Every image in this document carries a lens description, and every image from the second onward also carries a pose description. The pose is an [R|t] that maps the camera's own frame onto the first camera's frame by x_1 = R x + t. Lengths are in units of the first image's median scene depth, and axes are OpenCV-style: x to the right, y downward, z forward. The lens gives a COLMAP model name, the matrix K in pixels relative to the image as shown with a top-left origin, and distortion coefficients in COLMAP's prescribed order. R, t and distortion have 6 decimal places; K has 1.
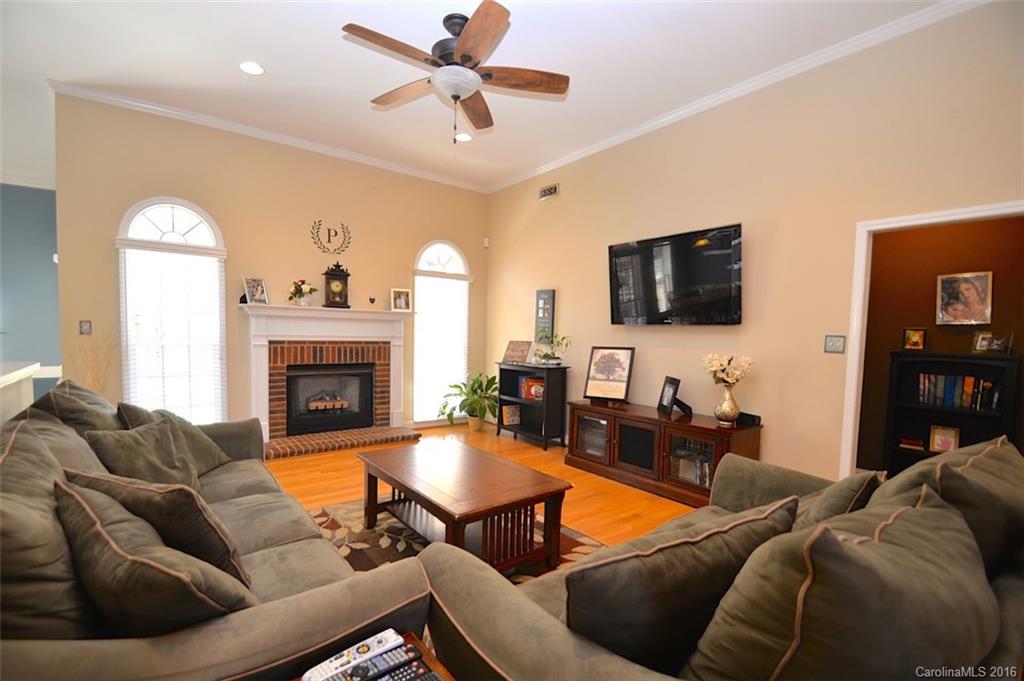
lens RADIAL K [[448.0, 0, 502.8], [0, 448.0, 360.3], [0, 0, 1]] dist [0.012252, -0.015665]
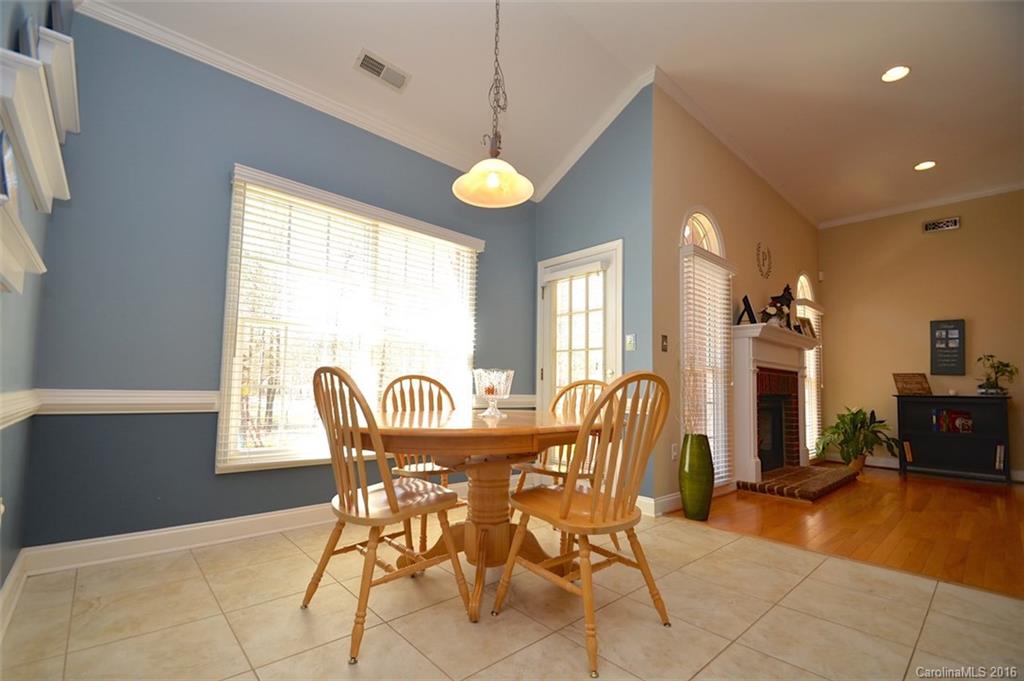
lens RADIAL K [[448.0, 0, 502.8], [0, 448.0, 360.3], [0, 0, 1]] dist [0.012252, -0.015665]
pose [[0.994879, 0.008753, 0.100694, -1.101648], [0.004385, 0.991567, -0.129518, 0.059019], [-0.100979, 0.129296, 0.986451, 0.163251]]
